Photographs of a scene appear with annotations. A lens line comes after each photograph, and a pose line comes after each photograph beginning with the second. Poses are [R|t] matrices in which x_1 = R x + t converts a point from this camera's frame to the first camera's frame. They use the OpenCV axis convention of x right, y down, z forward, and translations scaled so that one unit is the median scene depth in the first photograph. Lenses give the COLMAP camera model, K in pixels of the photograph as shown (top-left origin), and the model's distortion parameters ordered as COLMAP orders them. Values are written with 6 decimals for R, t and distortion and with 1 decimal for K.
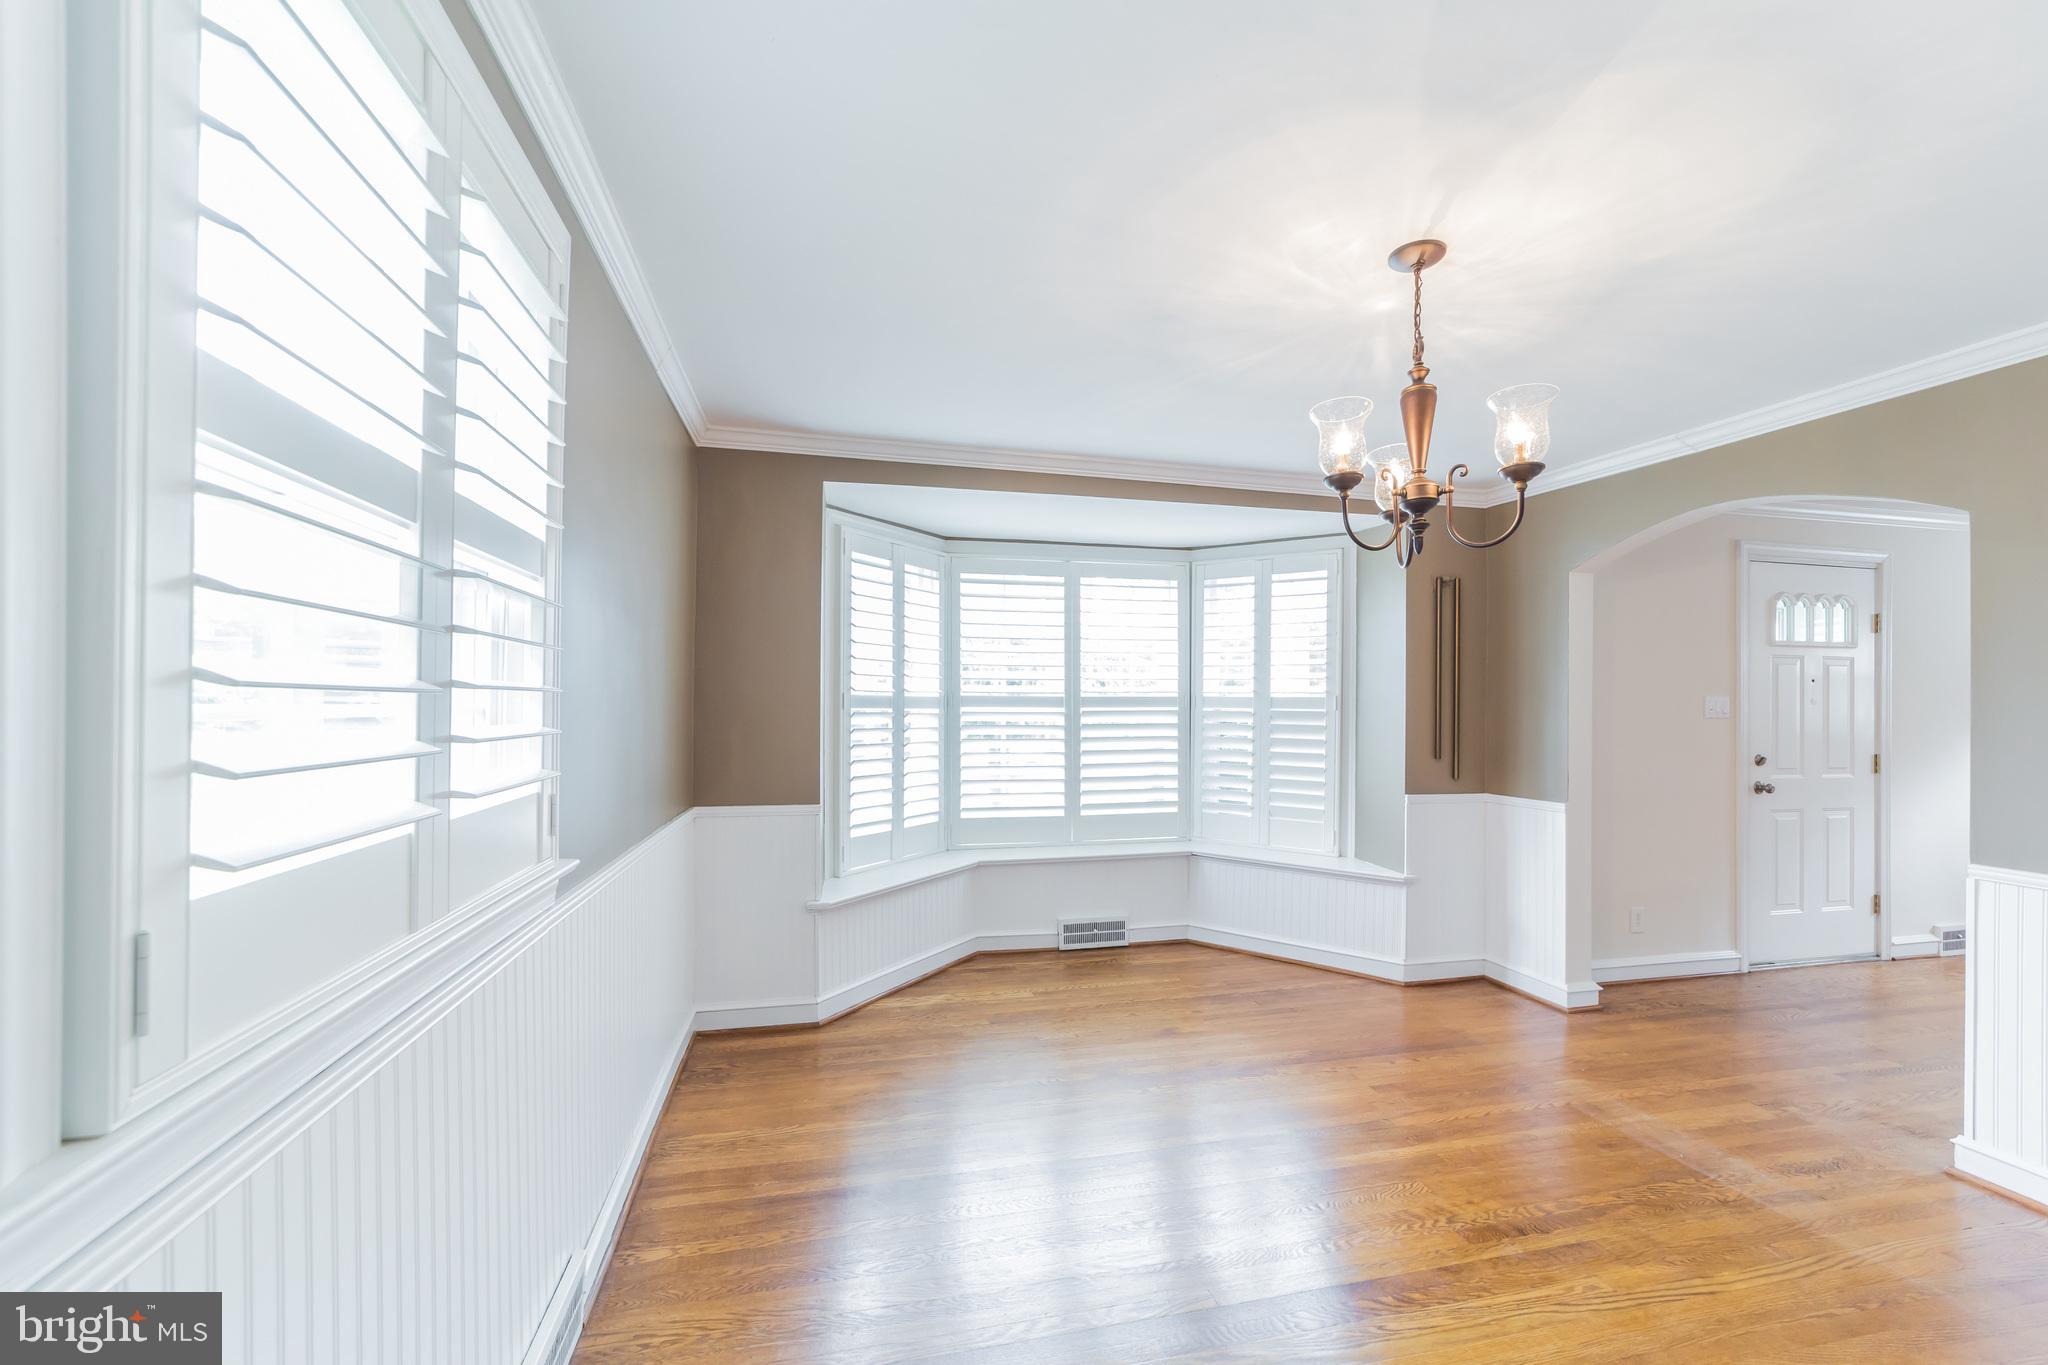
lens RADIAL K [[799.5, 0, 1016.3], [0, 799.5, 706.9], [0, 0, 1]] dist [-0.010511, 0.006457]
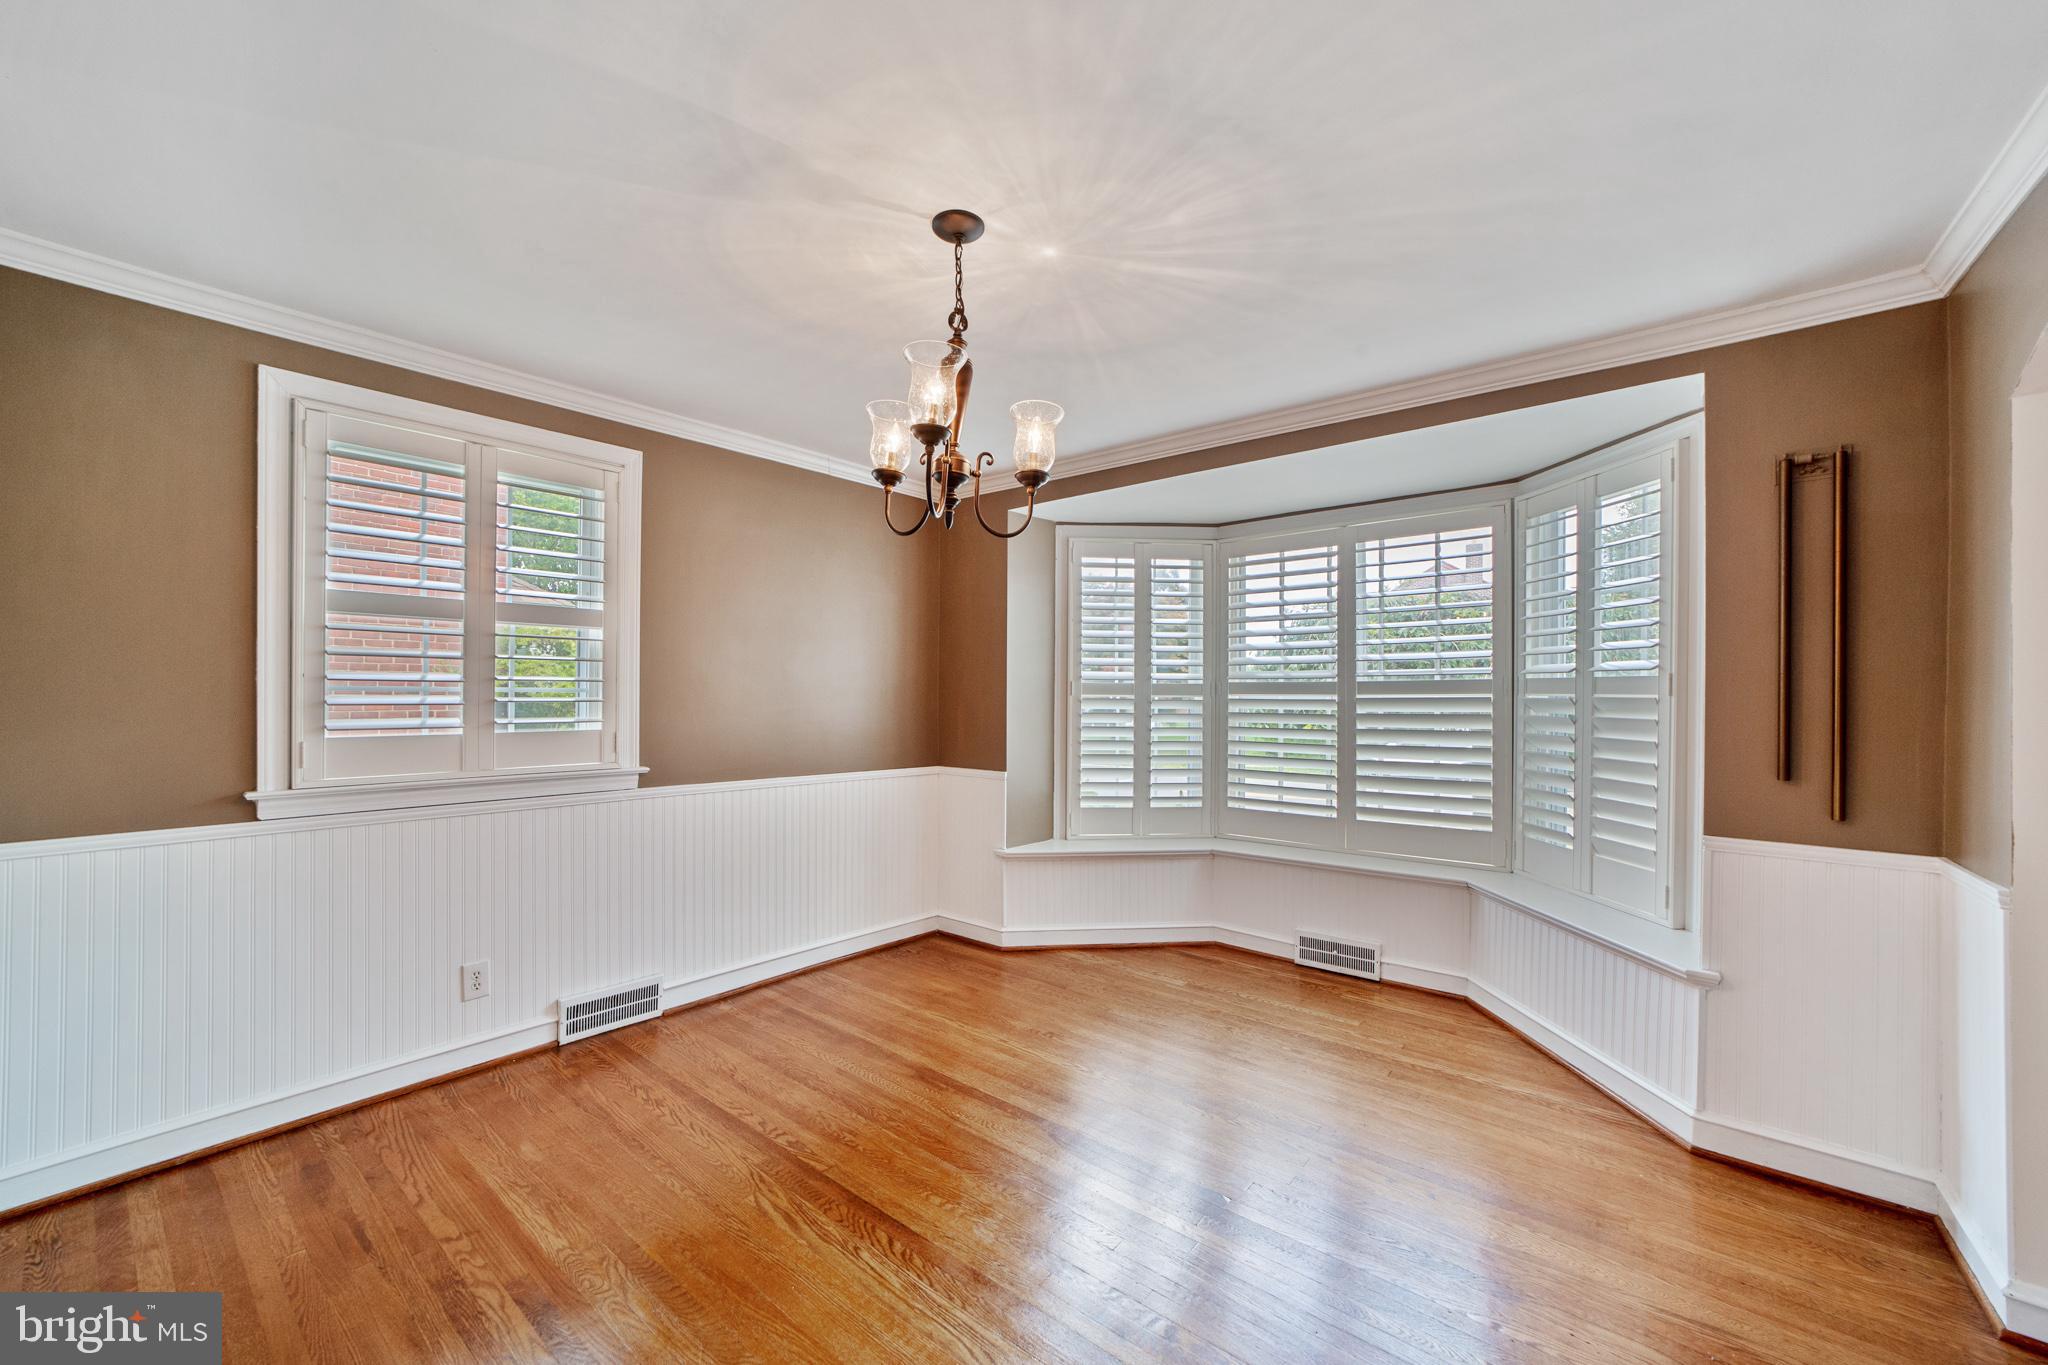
lens RADIAL K [[799.5, 0, 1014.4], [0, 799.5, 701.6], [0, 0, 1]] dist [-0.010511, 0.006457]
pose [[0.596918, -0.000810, -0.802302, 0.599274], [0.001631, 0.999999, 0.000204, 0.008334], [0.802300, -0.001430, 0.596919, 0.211248]]
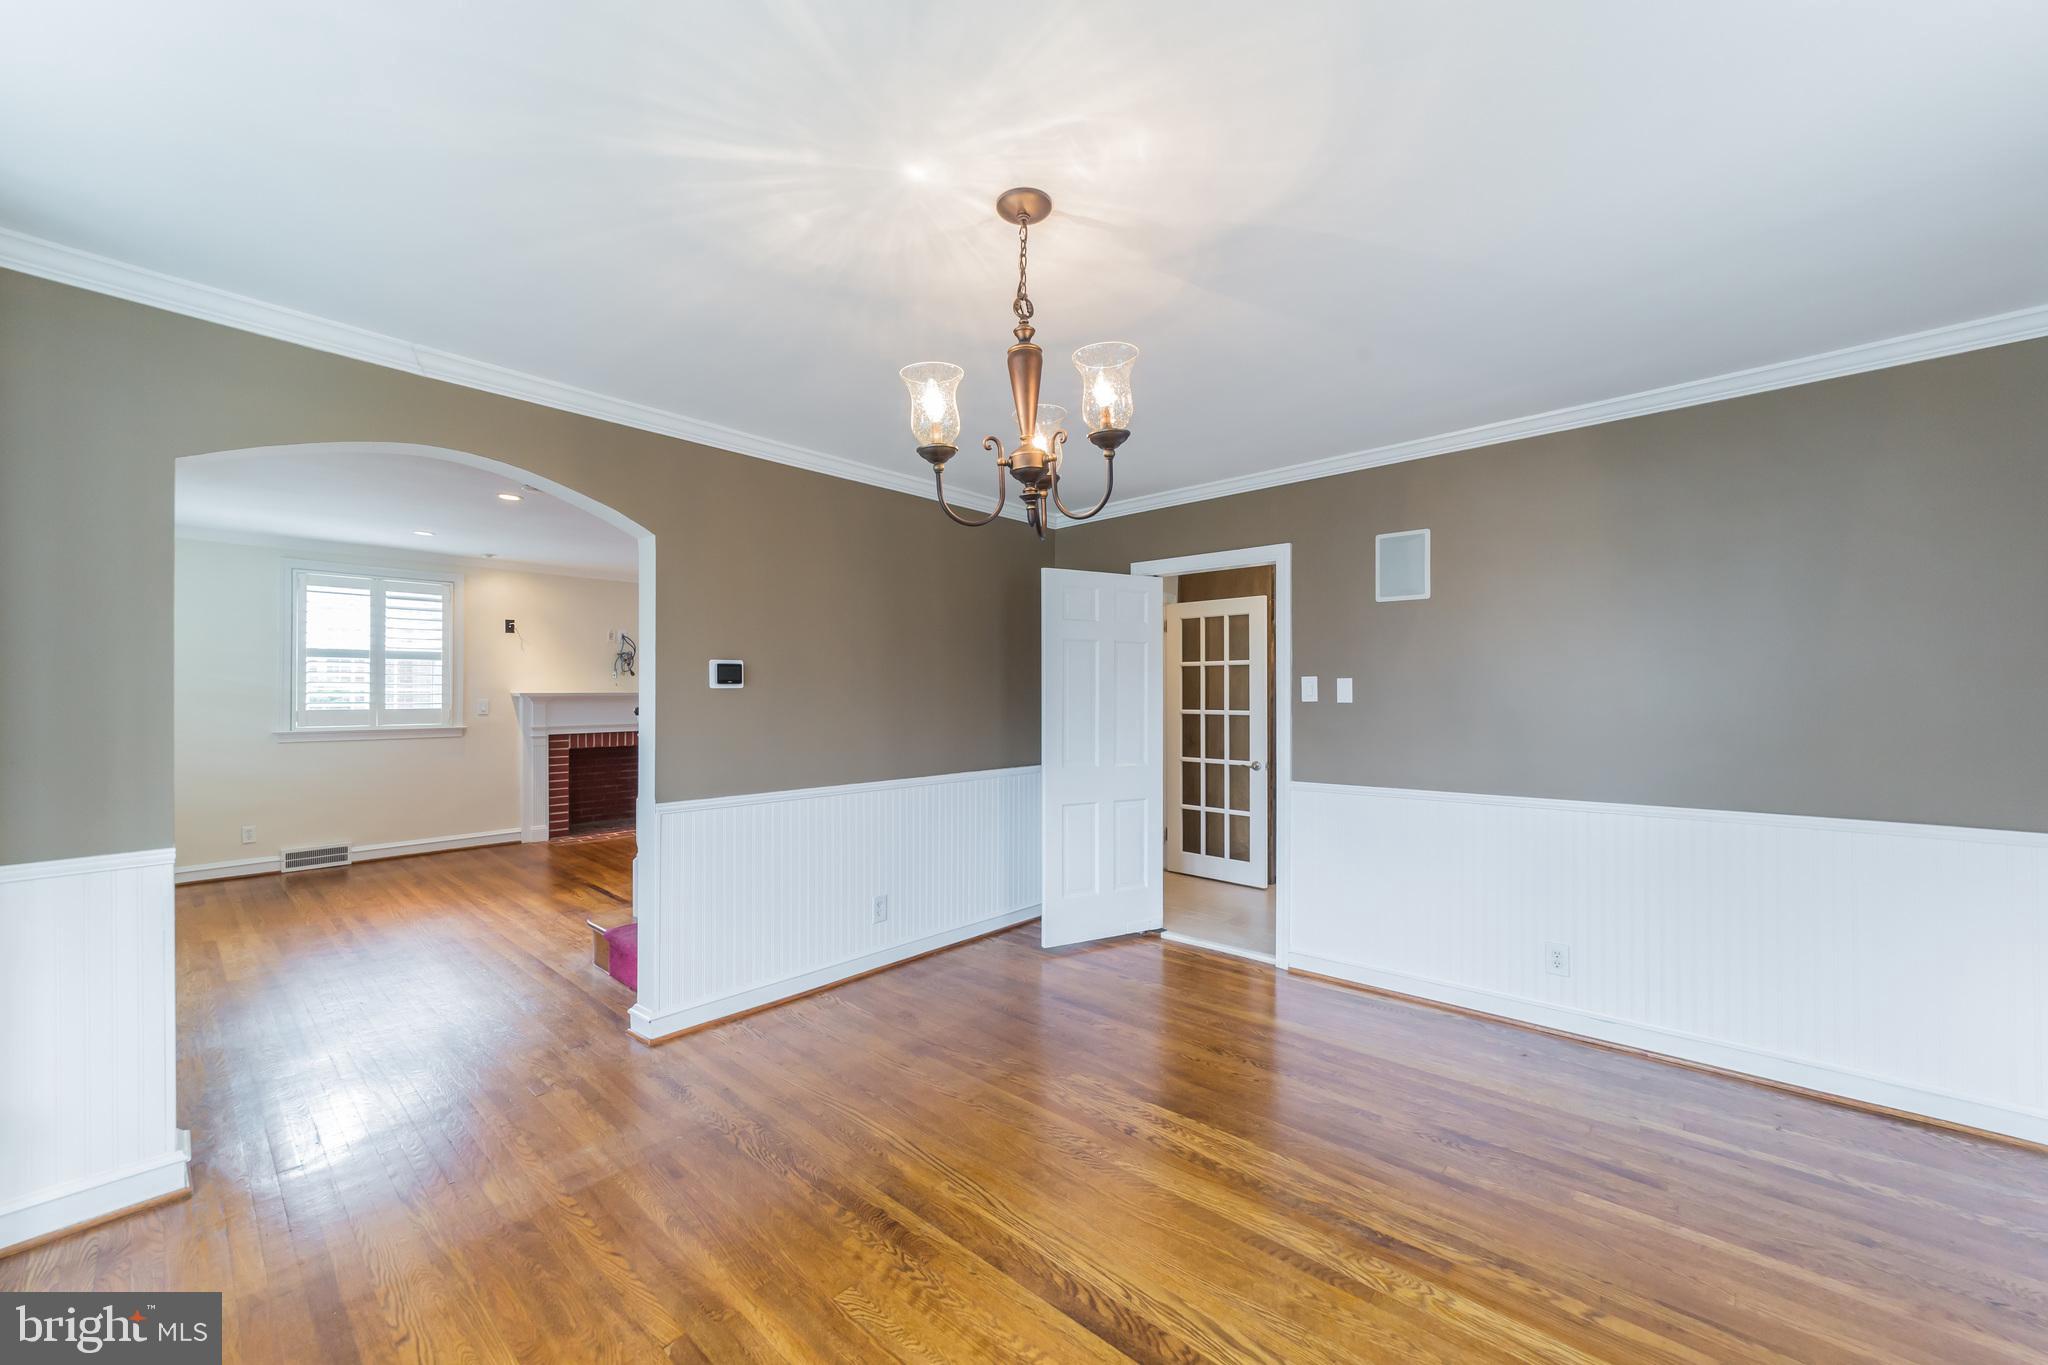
lens RADIAL K [[799.5, 0, 1012.1], [0, 799.5, 686.9], [0, 0, 1]] dist [-0.010511, 0.006457]
pose [[-0.548538, -0.006308, 0.836102, -0.123175], [-0.003750, 0.999980, 0.005084, -0.001108], [-0.836118, -0.000347, -0.548550, 0.683336]]
